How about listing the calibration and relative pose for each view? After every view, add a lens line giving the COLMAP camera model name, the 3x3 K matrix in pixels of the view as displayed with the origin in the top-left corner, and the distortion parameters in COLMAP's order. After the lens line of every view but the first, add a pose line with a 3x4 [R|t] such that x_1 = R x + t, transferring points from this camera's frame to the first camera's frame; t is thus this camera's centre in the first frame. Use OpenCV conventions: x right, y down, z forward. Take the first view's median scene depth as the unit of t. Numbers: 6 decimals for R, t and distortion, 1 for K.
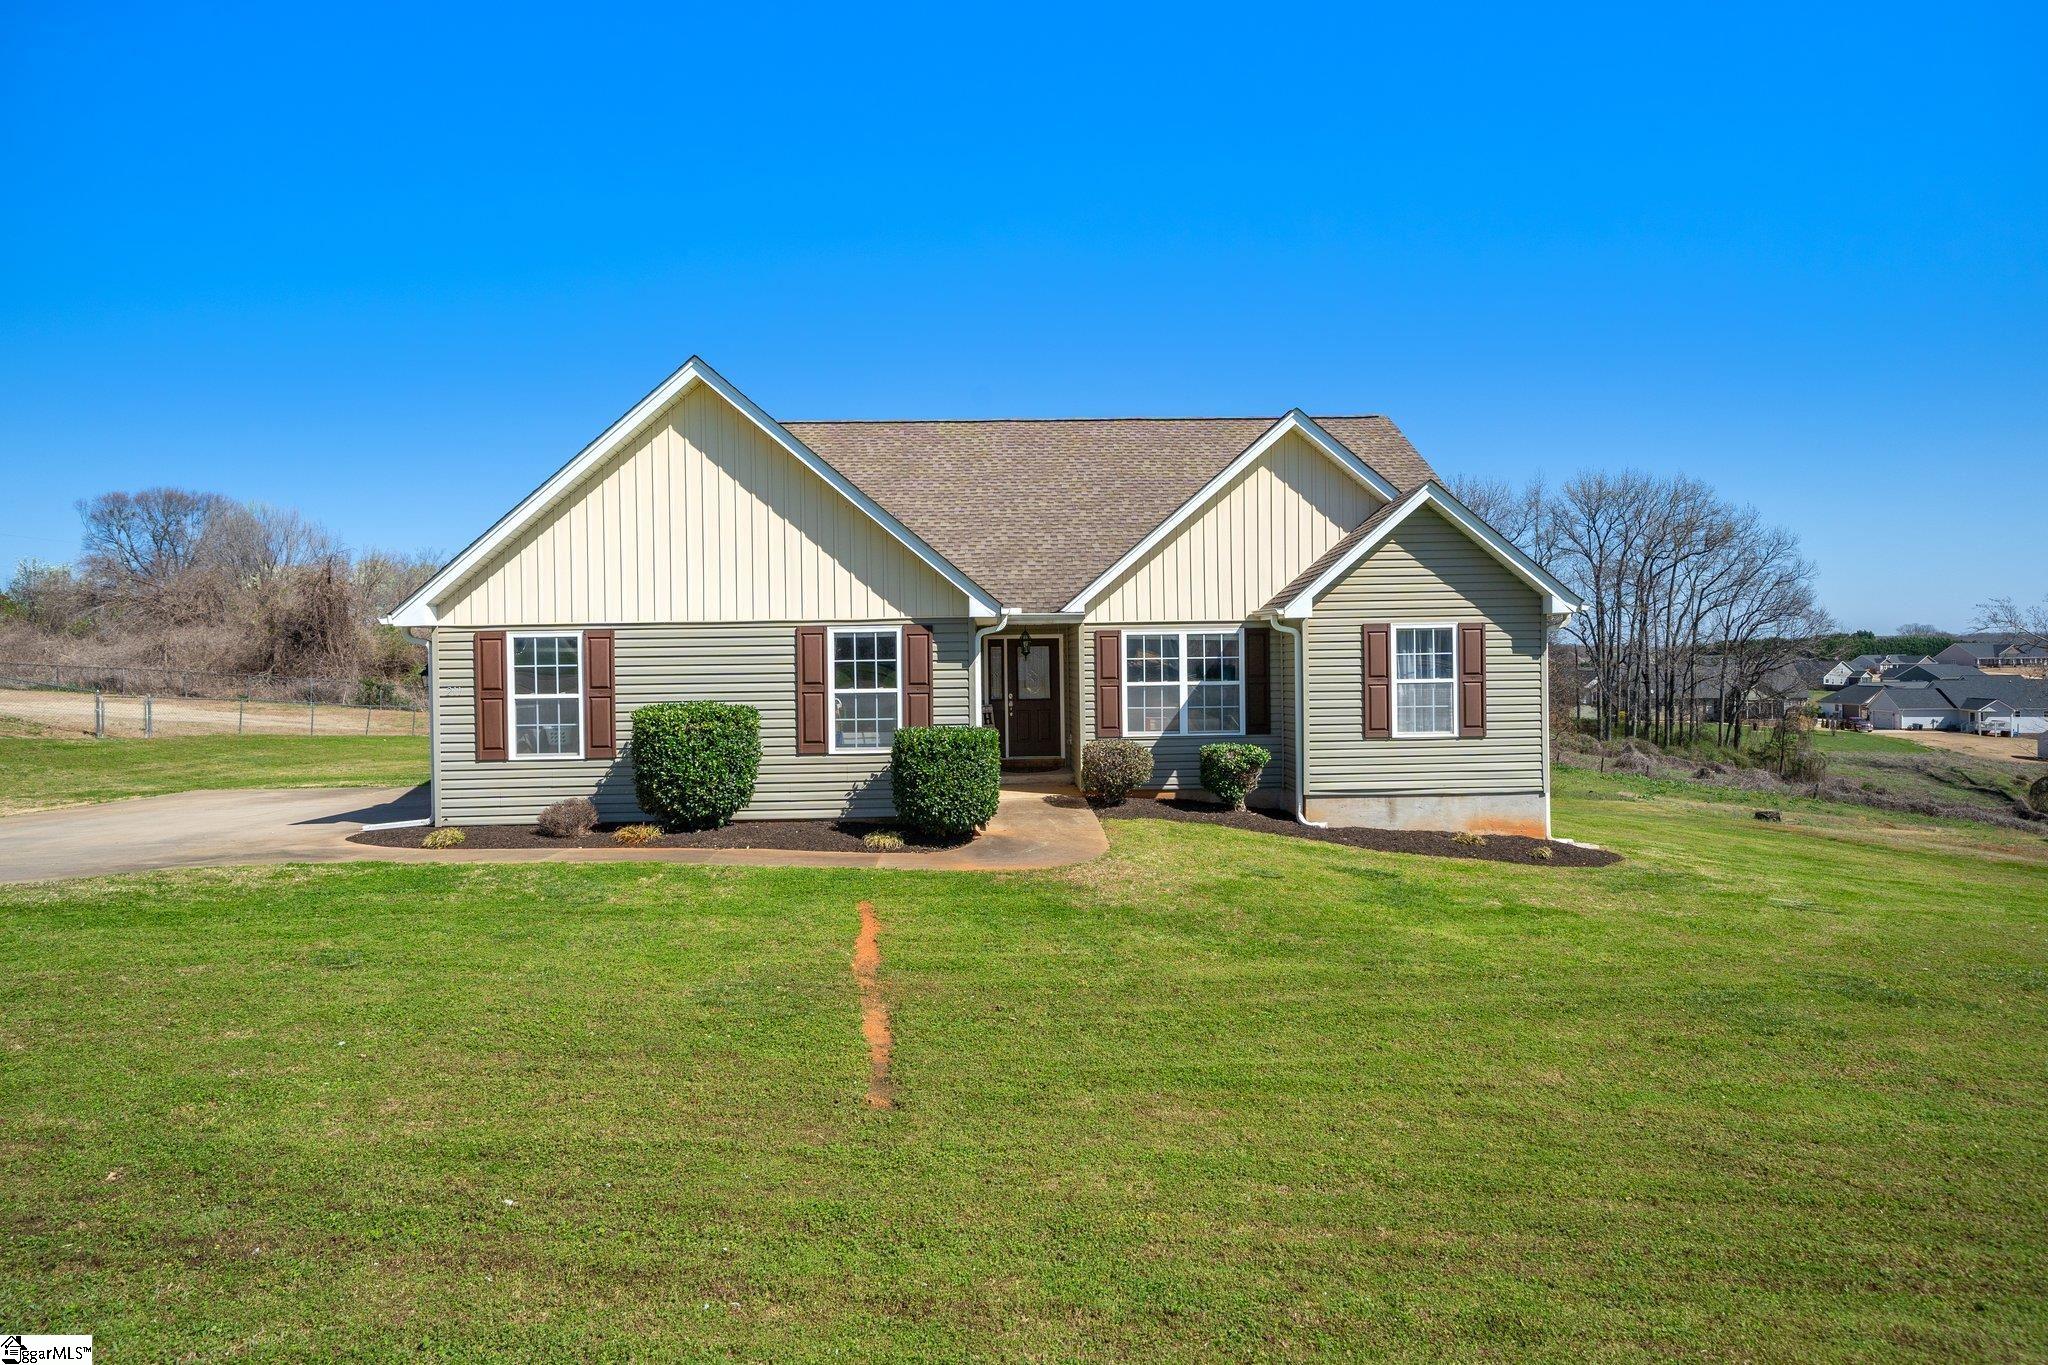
lens RADIAL K [[1161.3, 0, 1024.0], [0, 1161.3, 682.5], [0, 0, 1]] dist [0.036833, 0.000451]
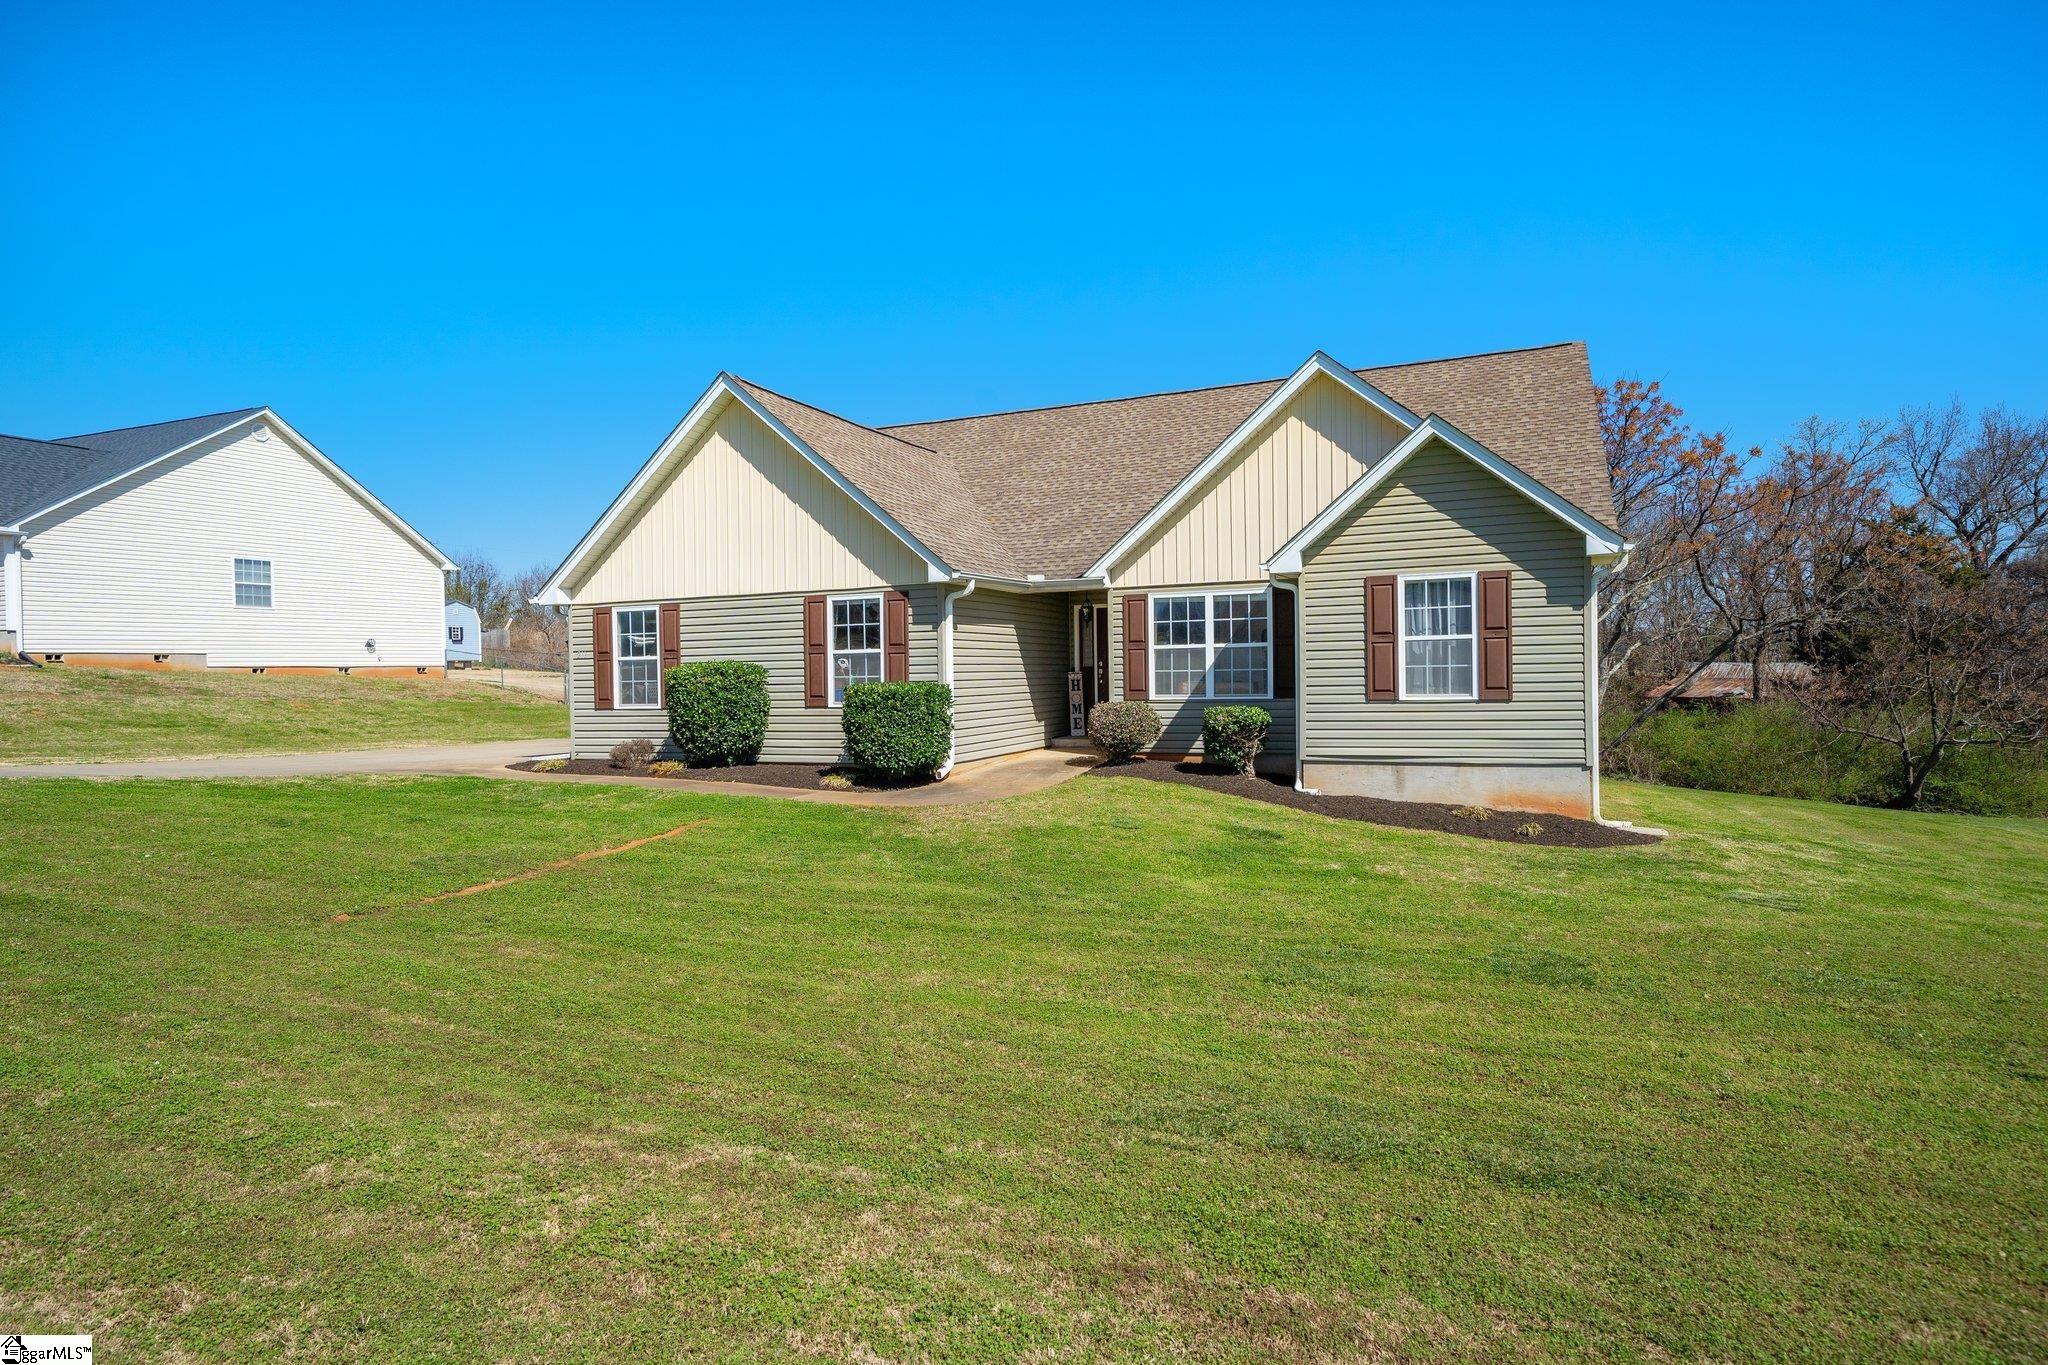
lens RADIAL K [[1151.7, 0, 973.3], [0, 1151.7, 680.0], [0, 0, 1]] dist [0.035127, -0.000036]
pose [[0.899531, 0.000748, -0.436857, 0.412032], [0.000646, 0.999995, 0.003043, 0.028560], [0.436857, -0.003020, 0.899526, 0.038678]]
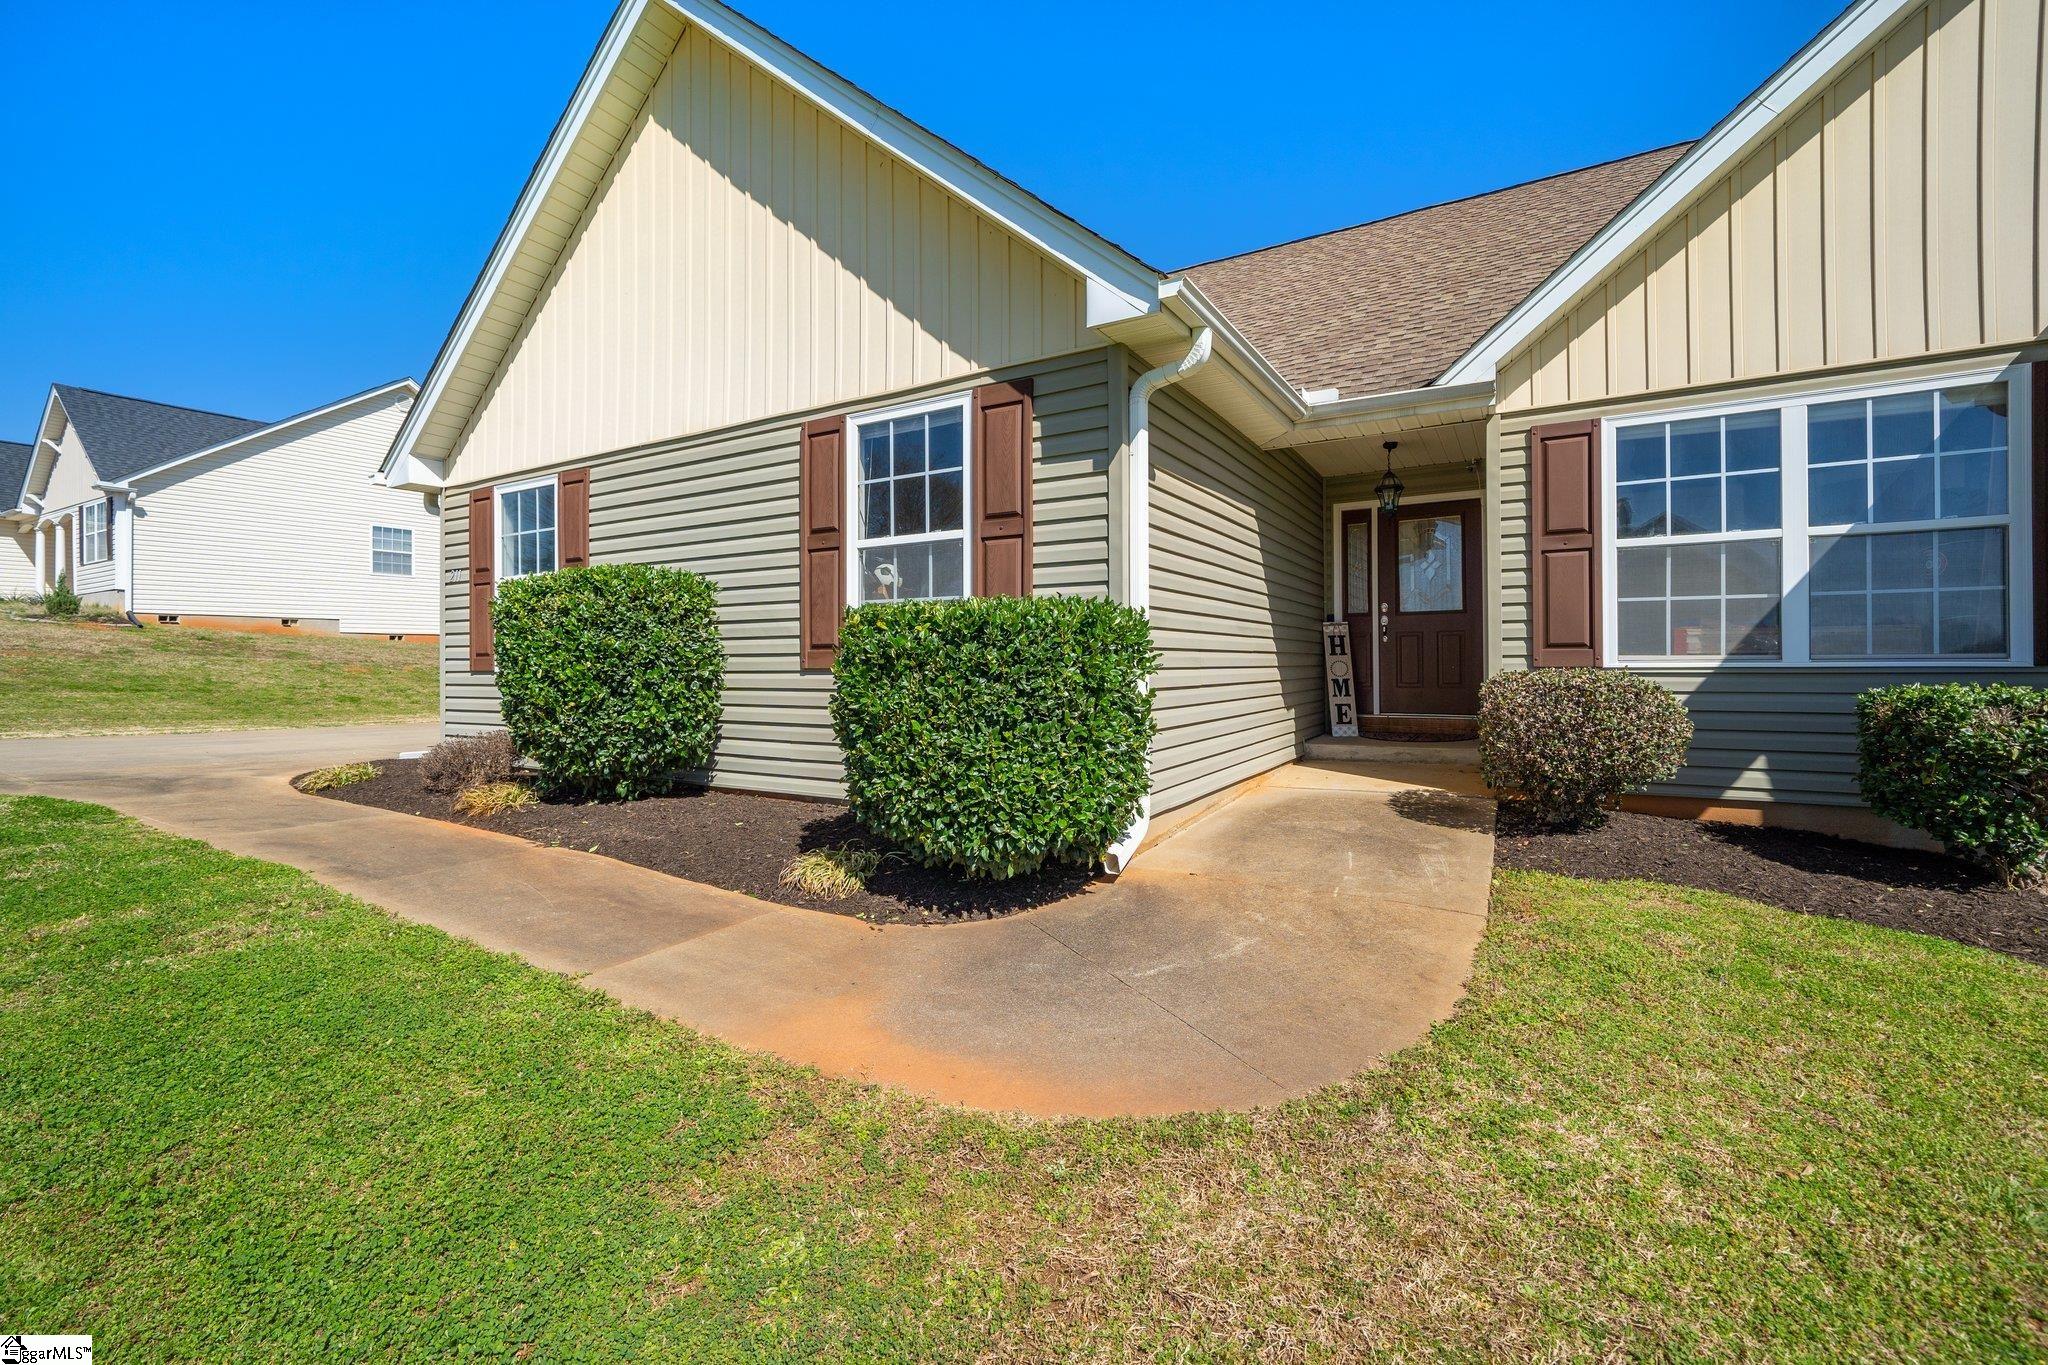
lens RADIAL K [[901.1, 0, 971.6], [0, 901.1, 657.1], [0, 0, 1]] dist [0.002895, 0.000547]
pose [[0.832882, 0.007205, -0.553404, 0.081052], [-0.013174, 0.999890, -0.006809, 0.051861], [0.553294, 0.012962, 0.832885, 0.641193]]
